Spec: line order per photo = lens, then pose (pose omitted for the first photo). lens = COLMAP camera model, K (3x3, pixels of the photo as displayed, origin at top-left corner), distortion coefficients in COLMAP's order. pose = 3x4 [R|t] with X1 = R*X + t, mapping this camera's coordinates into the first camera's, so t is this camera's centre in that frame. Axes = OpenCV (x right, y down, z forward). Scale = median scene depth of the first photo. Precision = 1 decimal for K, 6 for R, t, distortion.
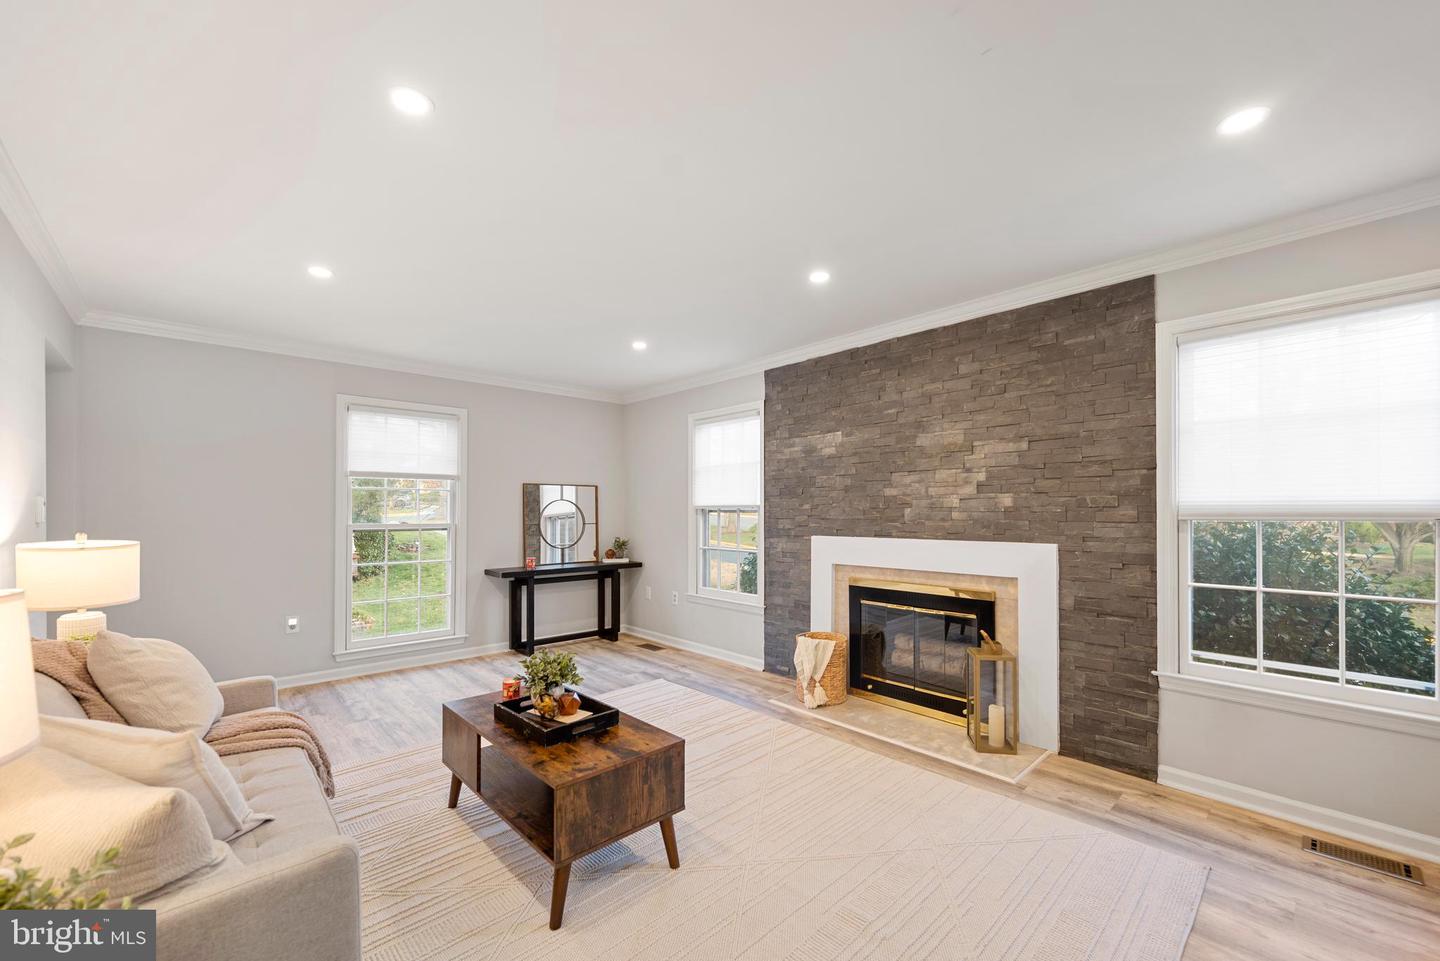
lens RADIAL K [[583.4, 0, 715.8], [0, 583.4, 511.8], [0, 0, 1]] dist [-0.002114, -0.000109]
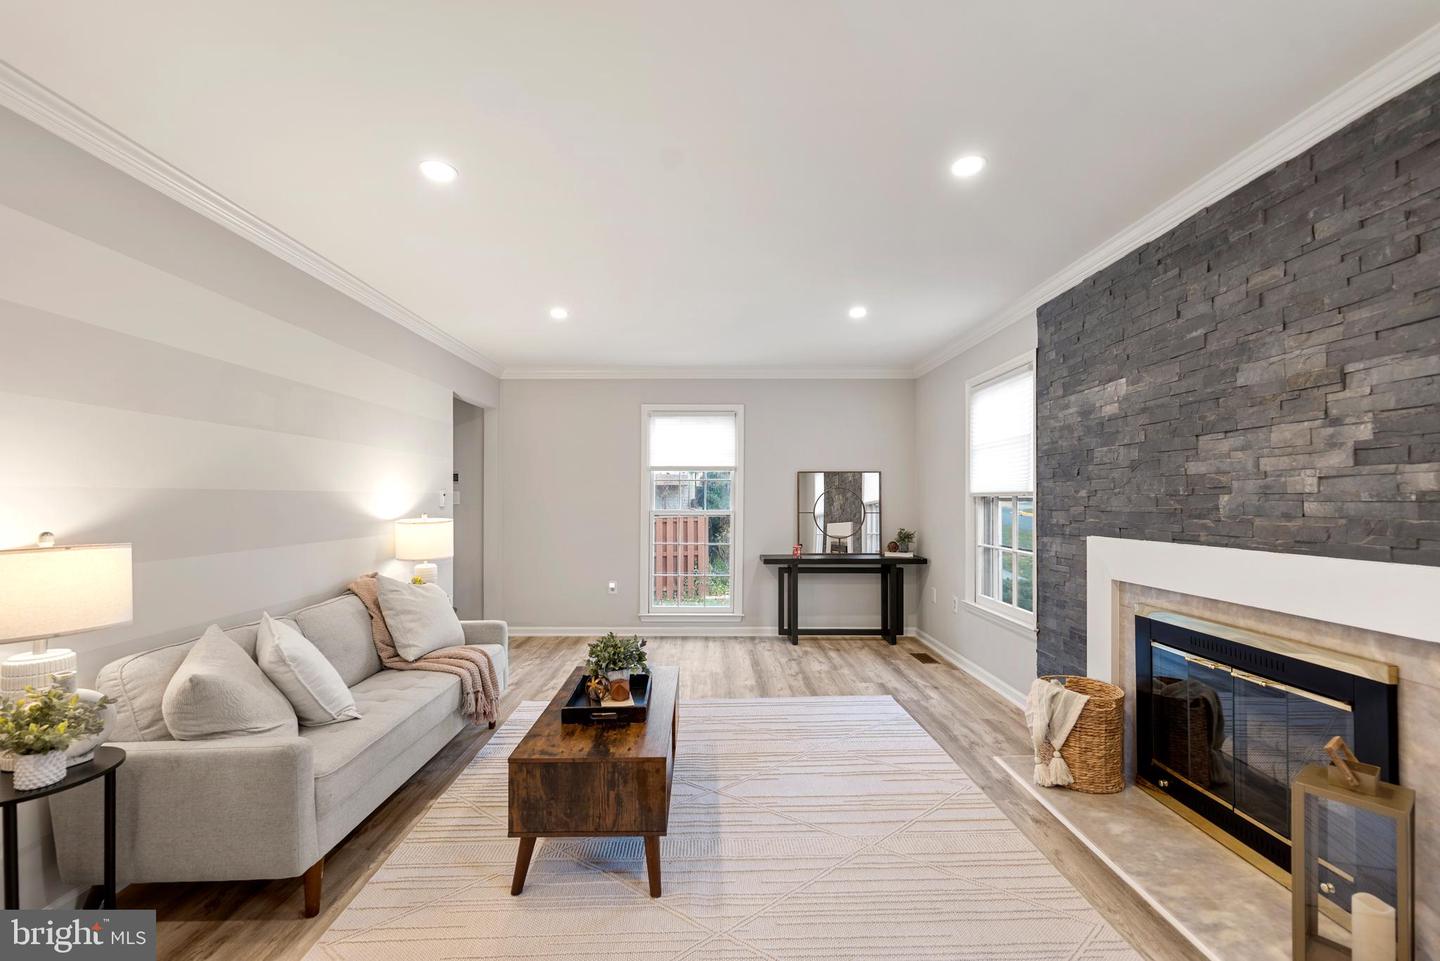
lens RADIAL K [[583.4, 0, 703.6], [0, 583.4, 495.6], [0, 0, 1]] dist [-0.002114, -0.000109]
pose [[0.733333, -0.003676, -0.679860, 0.337005], [-0.000667, 0.999981, -0.006126, -0.001778], [0.679869, 0.004946, 0.733317, 0.217794]]
